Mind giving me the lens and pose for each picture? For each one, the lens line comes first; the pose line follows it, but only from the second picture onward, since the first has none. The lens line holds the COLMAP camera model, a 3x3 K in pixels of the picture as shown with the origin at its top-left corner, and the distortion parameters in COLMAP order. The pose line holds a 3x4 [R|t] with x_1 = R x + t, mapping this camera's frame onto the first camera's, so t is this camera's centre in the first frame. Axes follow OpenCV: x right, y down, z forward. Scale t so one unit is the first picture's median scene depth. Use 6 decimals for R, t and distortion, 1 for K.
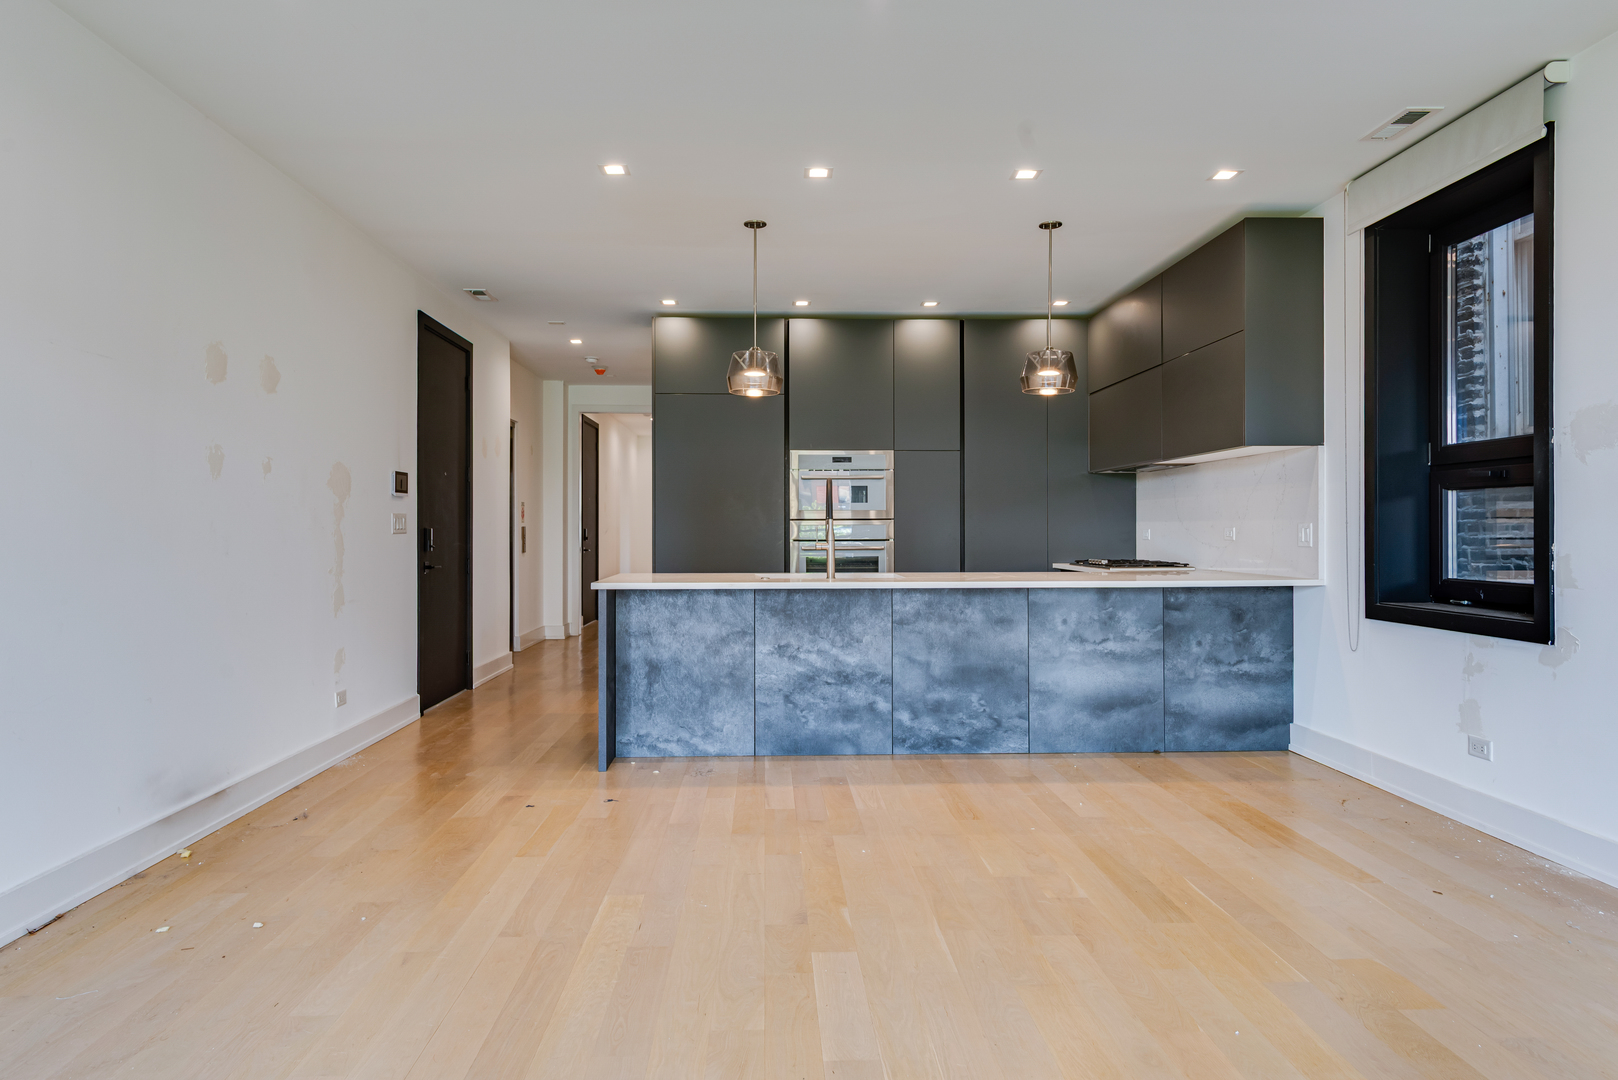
lens RADIAL K [[955.2, 0, 811.8], [0, 955.2, 522.7], [0, 0, 1]] dist [0.020203, -0.003649]
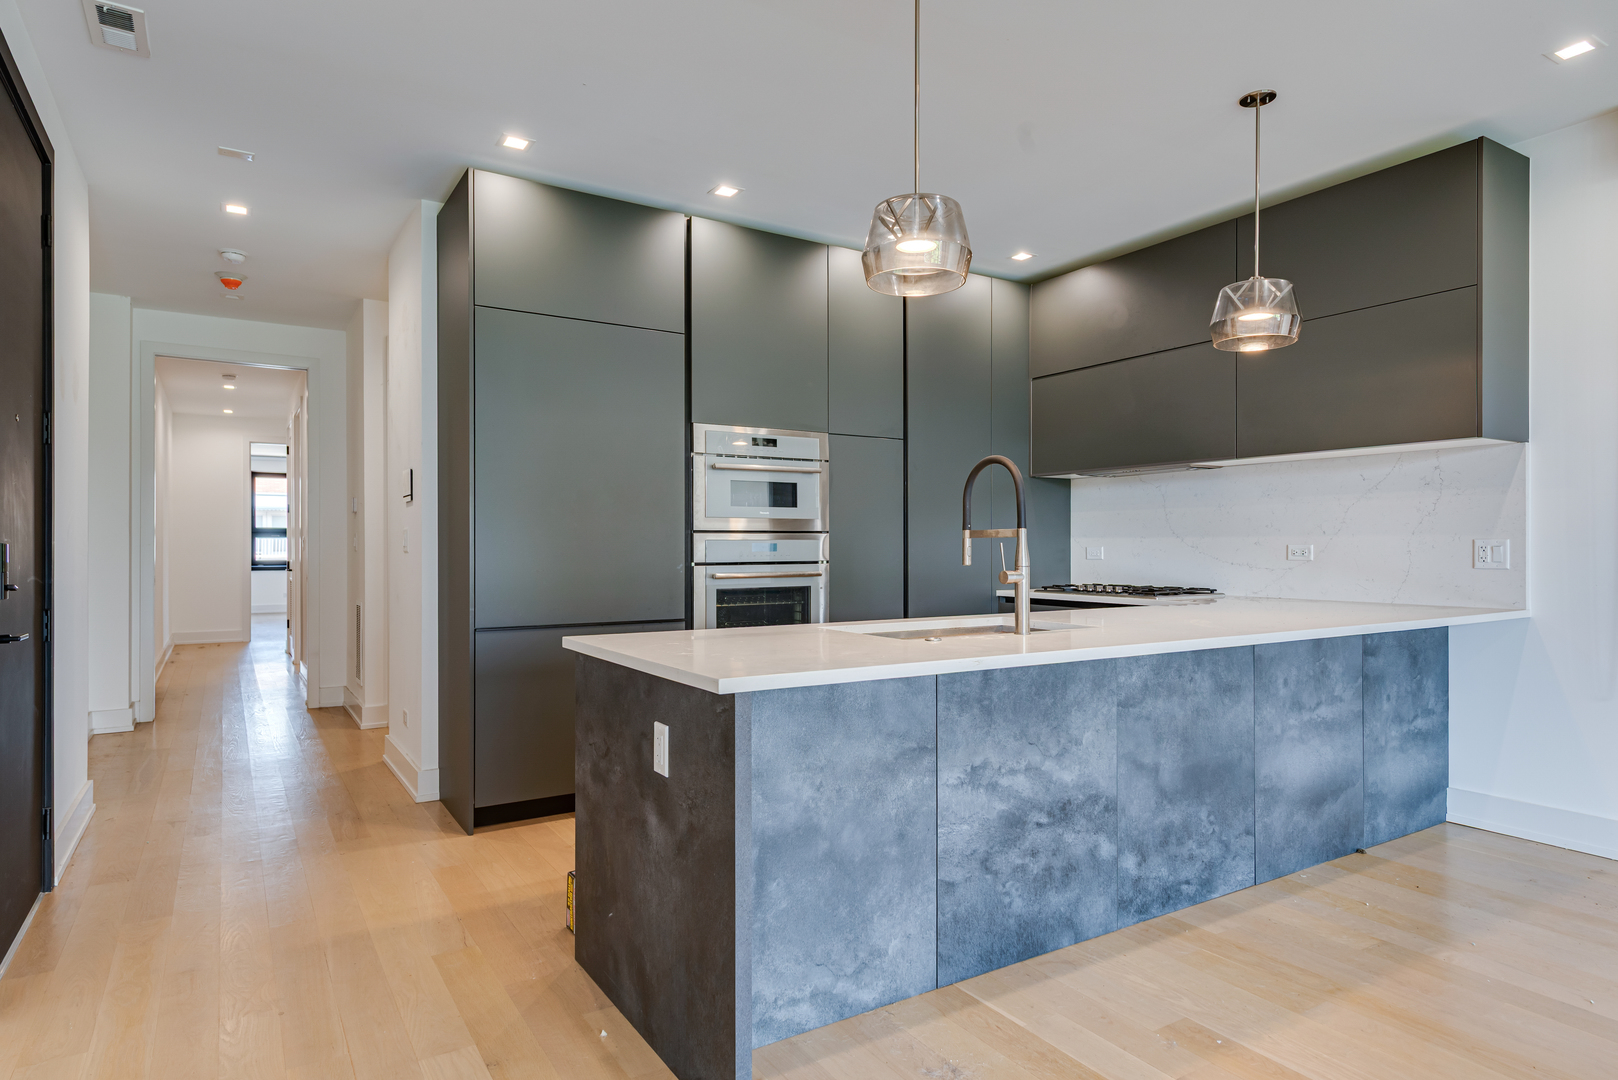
lens RADIAL K [[919.5, 0, 801.0], [0, 919.5, 544.2], [0, 0, 1]] dist [0.018157, -0.005499]
pose [[0.873191, 0.002568, 0.487372, -0.361152], [-0.004031, 0.999990, 0.001952, 0.005327], [-0.487362, -0.003669, 0.873192, 0.599025]]
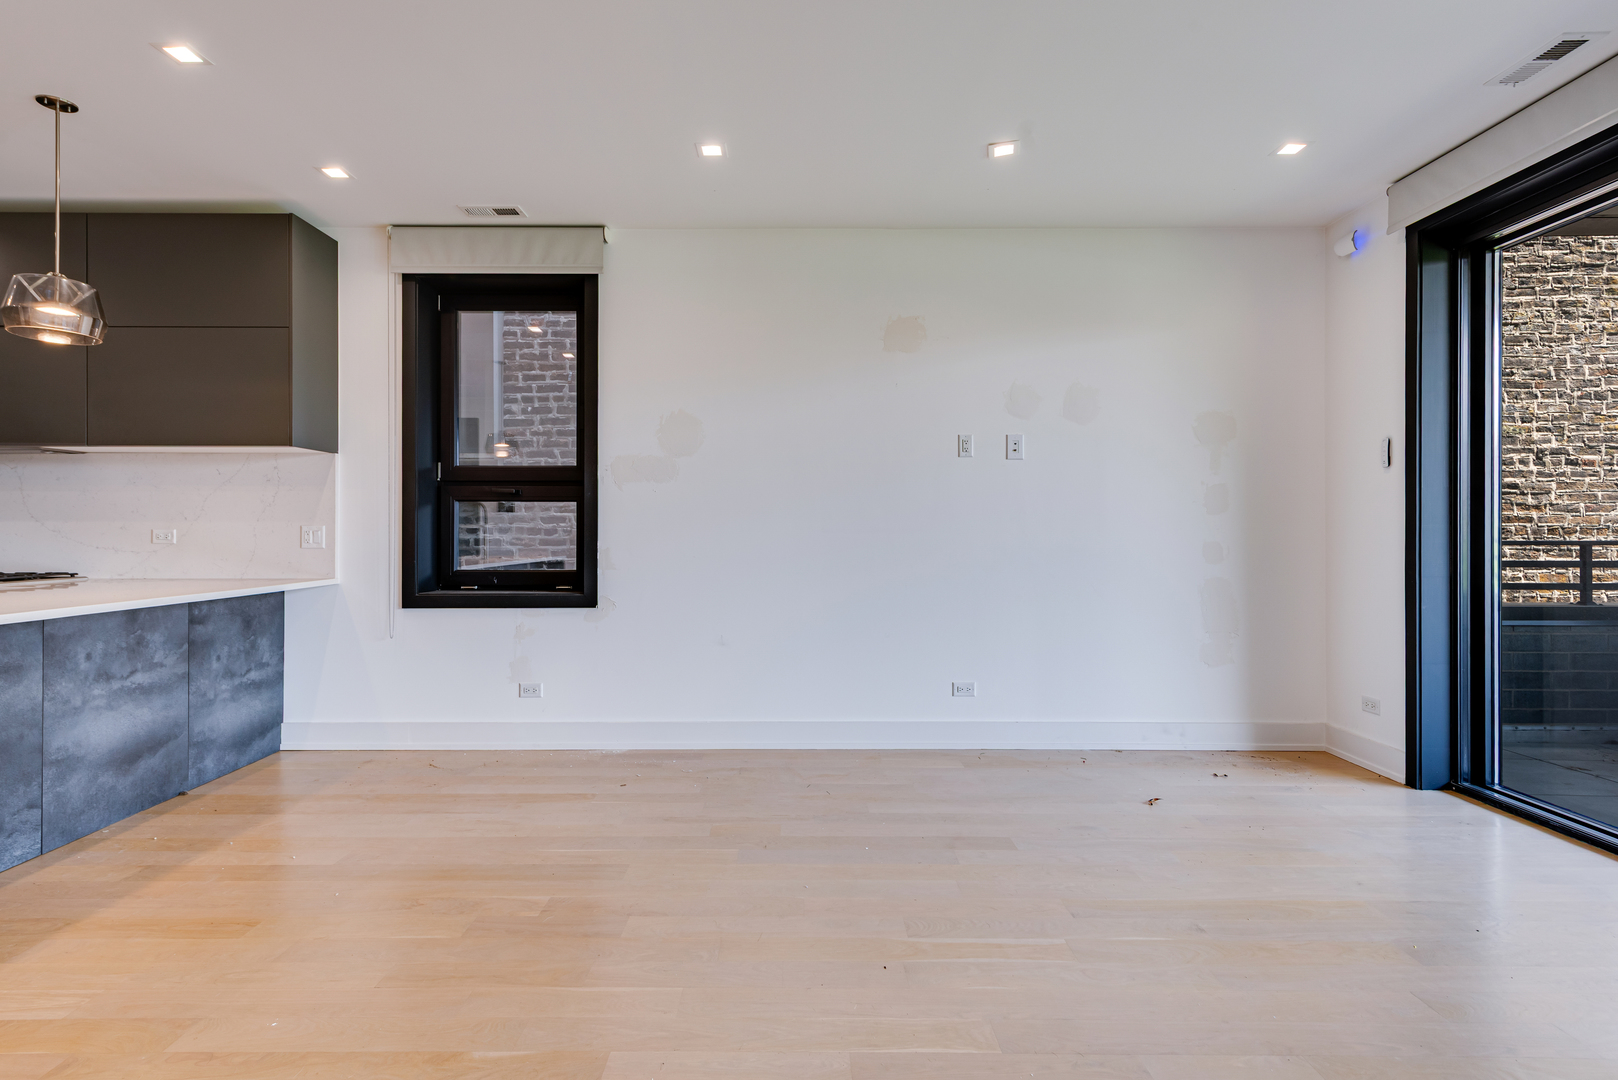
lens RADIAL K [[809.0, 0, 784.9], [0, 809.0, 530.1], [0, 0, 1]] dist [0.013301, -0.003122]
pose [[0.050006, 0.004164, 0.998740, -0.338014], [-0.007671, 0.999963, -0.003785, 0.004730], [-0.998719, -0.007472, 0.050036, 0.438796]]
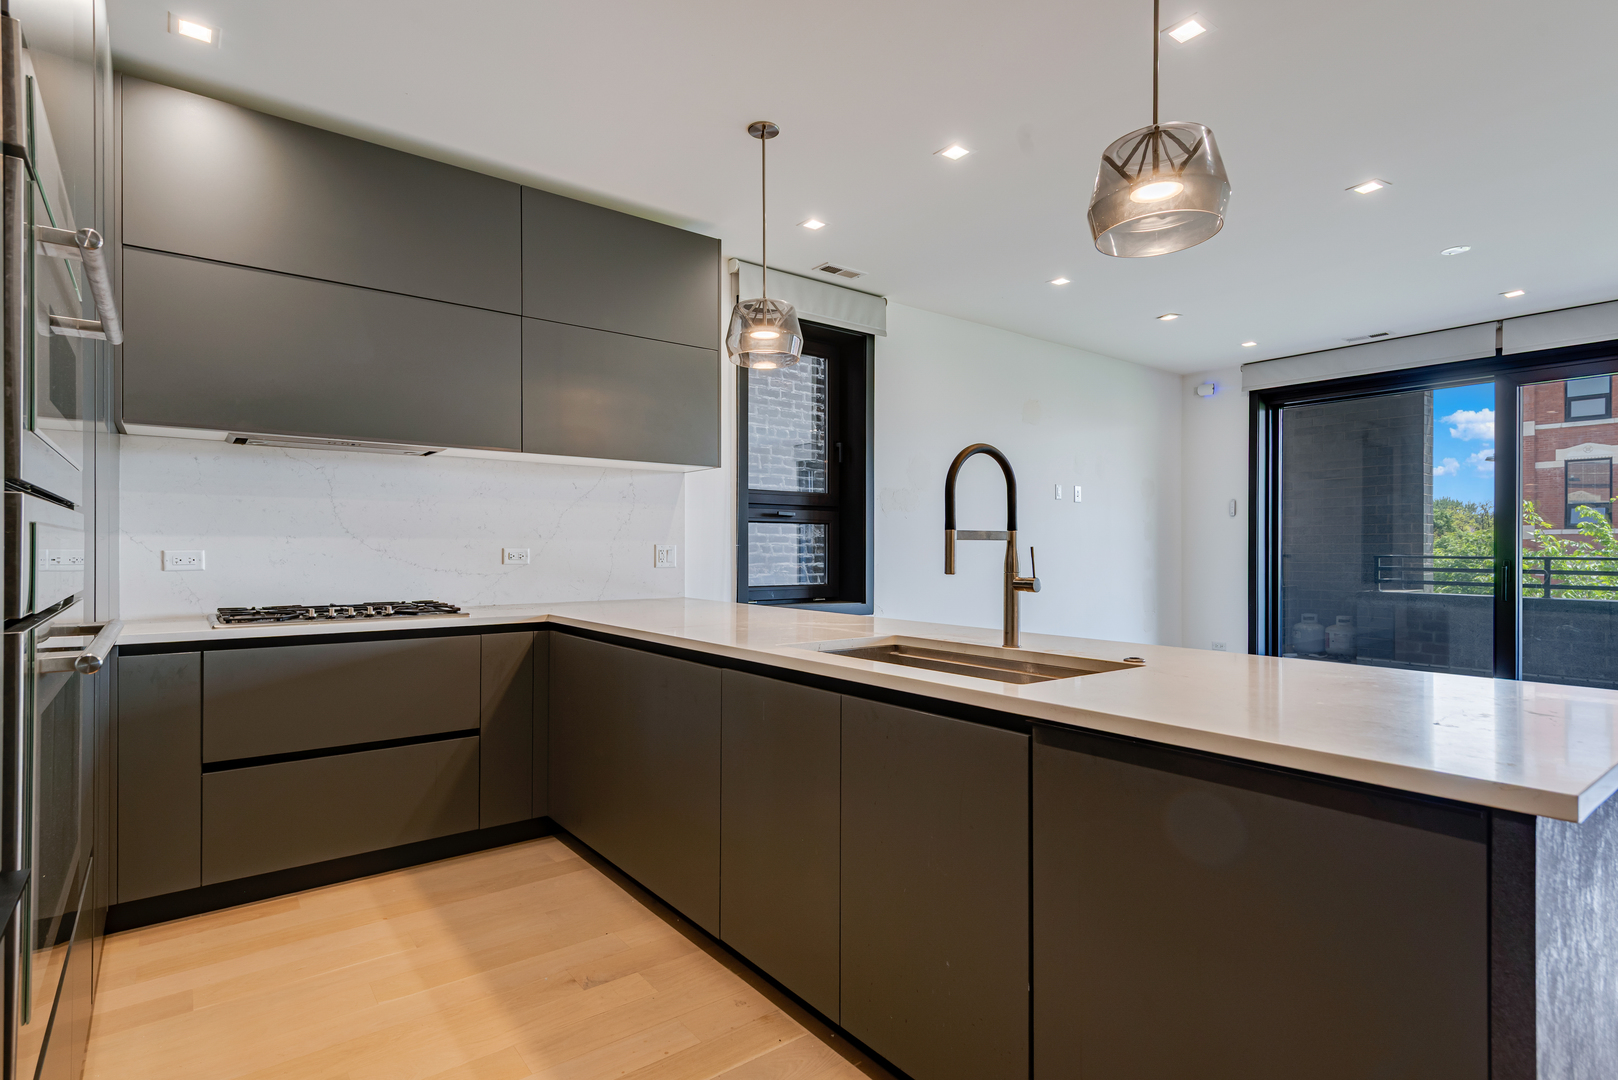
lens RADIAL K [[809.0, 0, 793.7], [0, 809.0, 547.6], [0, 0, 1]] dist [0.013301, -0.003122]
pose [[-0.563744, 0.004131, 0.825939, -0.275485], [-0.006015, 0.999940, -0.009106, 0.010690], [-0.825928, -0.010102, -0.563685, 1.359352]]
